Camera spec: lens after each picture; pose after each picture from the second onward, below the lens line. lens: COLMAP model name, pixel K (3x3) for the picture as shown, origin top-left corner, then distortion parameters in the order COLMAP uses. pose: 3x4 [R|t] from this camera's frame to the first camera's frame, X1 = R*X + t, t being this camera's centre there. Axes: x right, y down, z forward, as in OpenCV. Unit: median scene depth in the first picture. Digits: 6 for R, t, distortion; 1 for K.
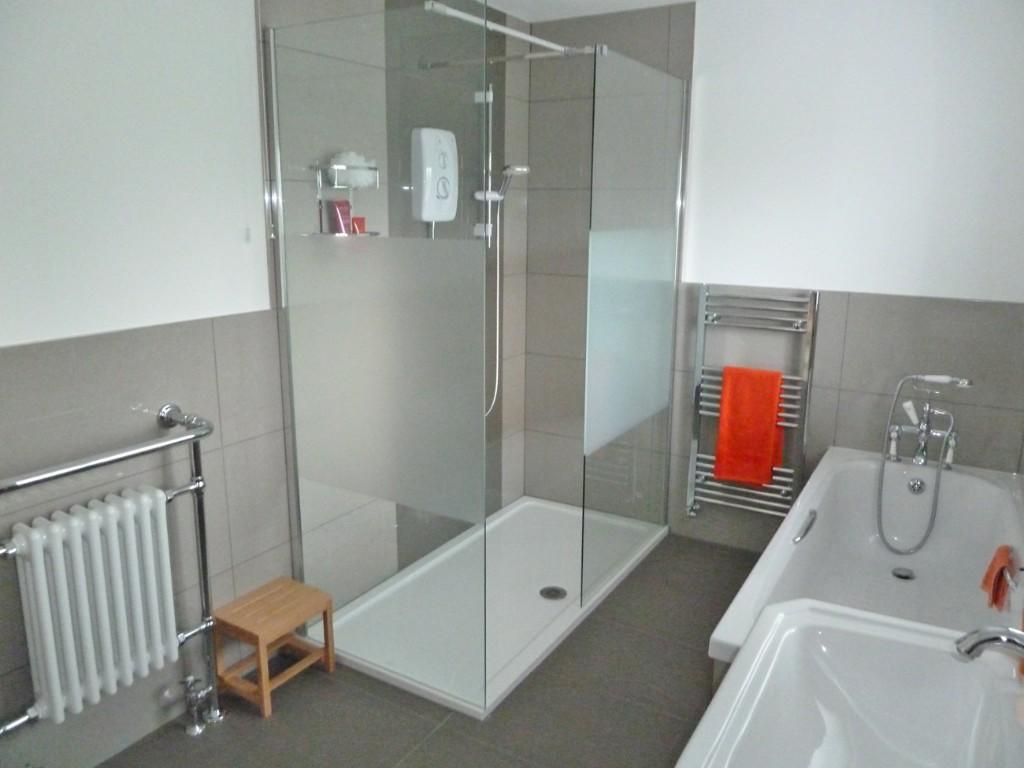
lens RADIAL K [[766.1, 0, 513.1], [0, 766.1, 381.4], [0, 0, 1]] dist [-0.044254, 0.017223]
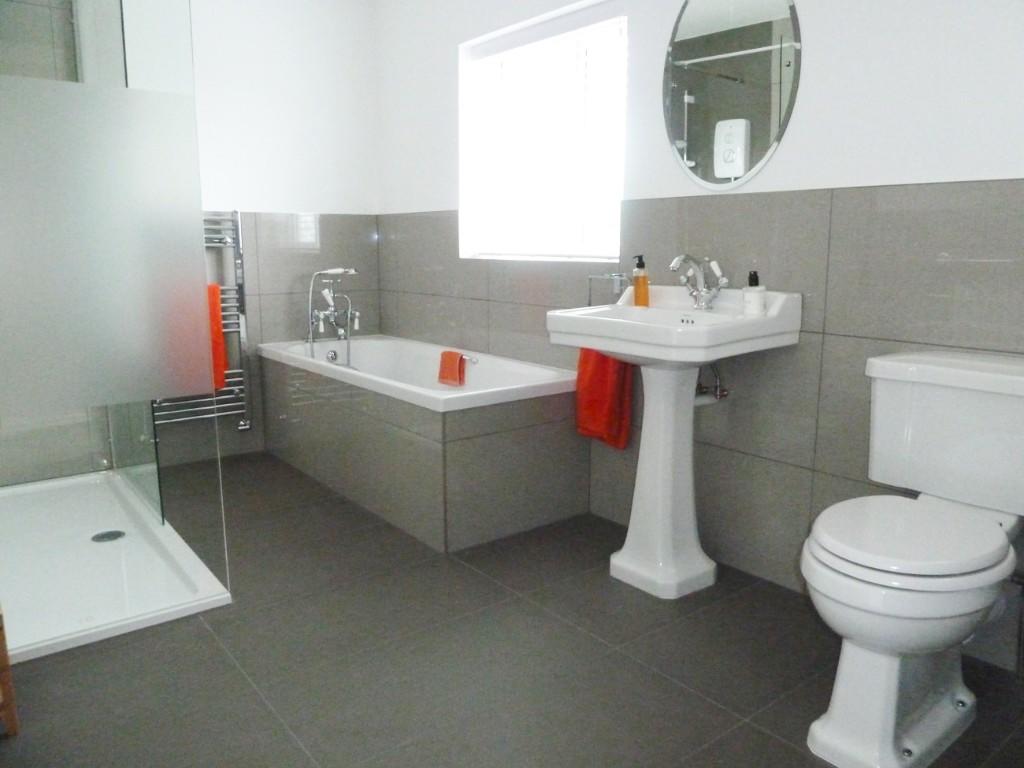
lens RADIAL K [[766.1, 0, 514.0], [0, 766.1, 382.9], [0, 0, 1]] dist [-0.044254, 0.017223]
pose [[0.359614, -0.170418, 0.917407, -0.617224], [0.207008, 0.973251, 0.099647, 0.121927], [-0.909849, 0.154076, 0.385272, 0.209965]]
